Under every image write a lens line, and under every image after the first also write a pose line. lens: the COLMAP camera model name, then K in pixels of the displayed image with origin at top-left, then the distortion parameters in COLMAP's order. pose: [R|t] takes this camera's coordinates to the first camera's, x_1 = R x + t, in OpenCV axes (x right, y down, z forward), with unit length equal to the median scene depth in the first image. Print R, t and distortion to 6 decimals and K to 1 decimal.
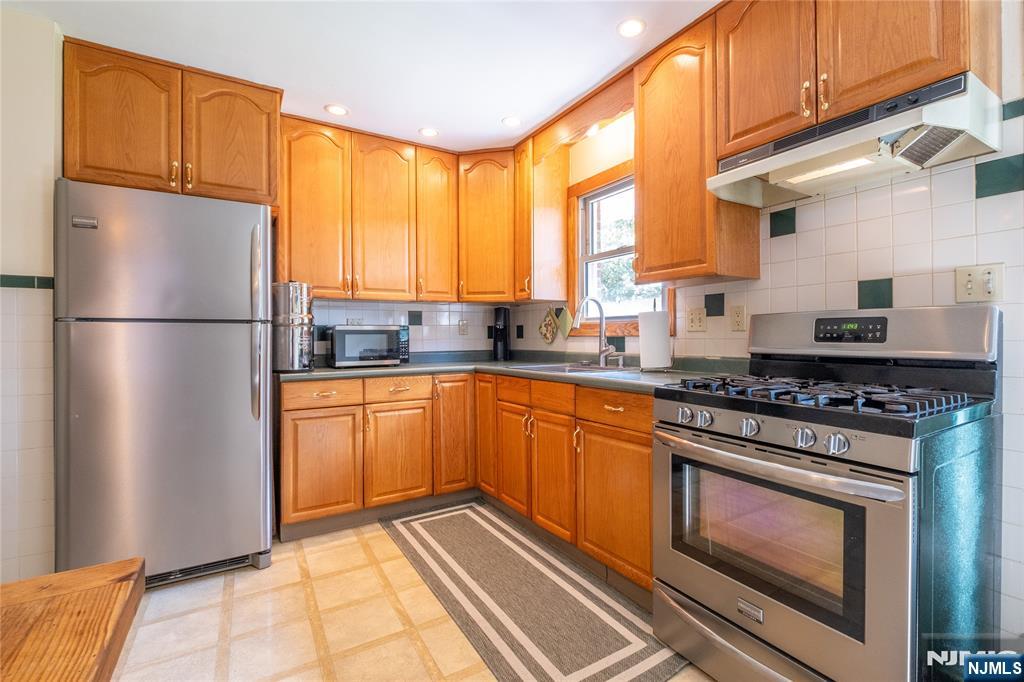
lens RADIAL K [[451.2, 0, 514.3], [0, 451.2, 333.7], [0, 0, 1]] dist [0.000821, -0.000122]
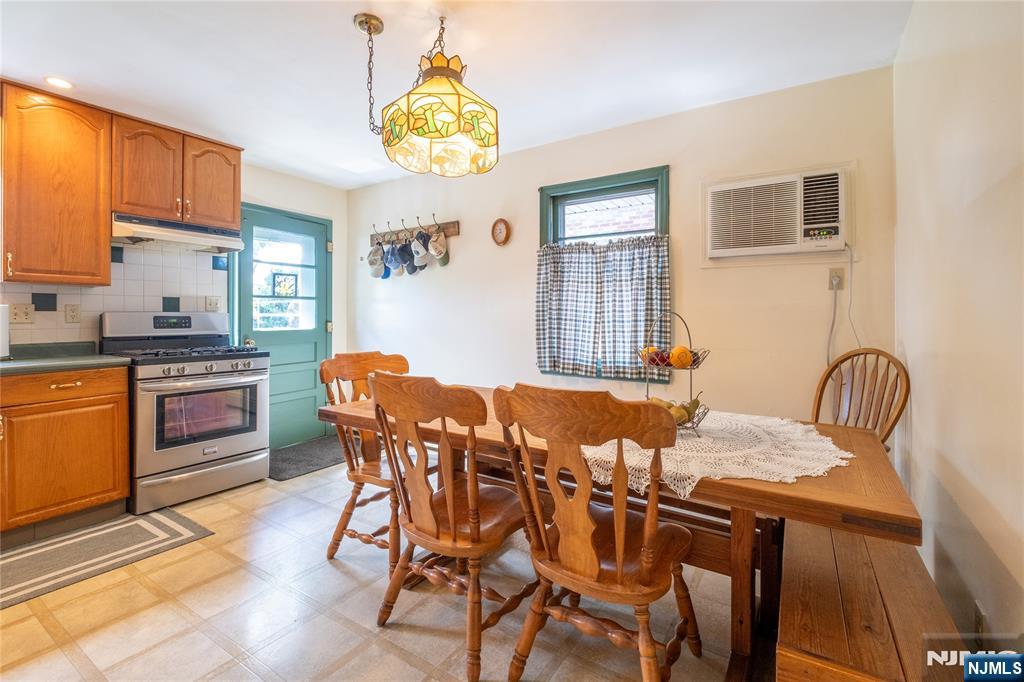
lens RADIAL K [[463.9, 0, 515.6], [0, 463.9, 325.3], [0, 0, 1]] dist [-0.001070, -0.001347]
pose [[-0.426736, -0.008656, 0.904335, -1.681086], [0.003178, 0.999934, 0.011071, -0.012692], [-0.904370, 0.007598, -0.426681, 0.474332]]
